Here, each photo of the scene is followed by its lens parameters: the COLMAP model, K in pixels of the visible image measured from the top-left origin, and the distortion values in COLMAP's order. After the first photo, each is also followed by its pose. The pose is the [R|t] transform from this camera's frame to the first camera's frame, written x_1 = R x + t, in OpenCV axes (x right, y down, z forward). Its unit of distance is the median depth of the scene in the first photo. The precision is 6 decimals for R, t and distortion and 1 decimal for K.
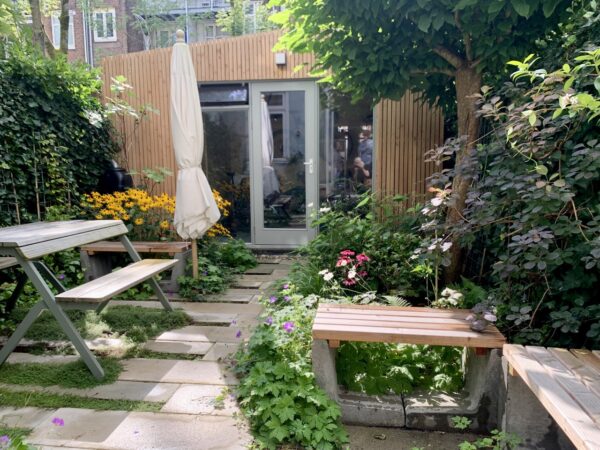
lens RADIAL K [[462.7, 0, 297.4], [0, 462.7, 228.3], [0, 0, 1]] dist [0.010718, -0.000893]
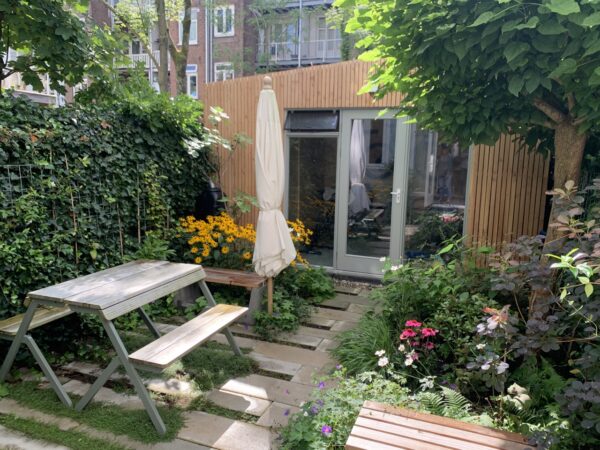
lens RADIAL K [[461.6, 0, 300.0], [0, 461.6, 225.0], [0, 0, 1]] dist [0.014553, -0.003133]
pose [[0.974245, 0.065459, -0.215782, 0.054948], [-0.058946, 0.997594, 0.036487, -0.129522], [0.217652, -0.022828, 0.975760, 0.006190]]
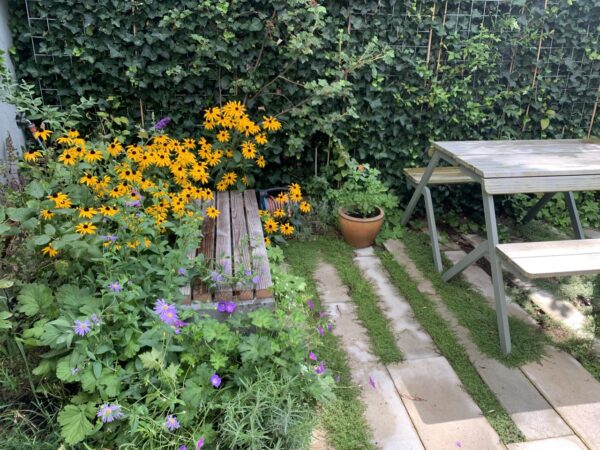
lens RADIAL K [[462.7, 0, 297.4], [0, 462.7, 228.3], [0, 0, 1]] dist [0.010718, -0.000893]
pose [[0.294063, 0.415160, -0.860912, 0.060410], [-0.140869, 0.909726, 0.390583, -0.095421], [0.945348, 0.006420, 0.326000, 0.198988]]
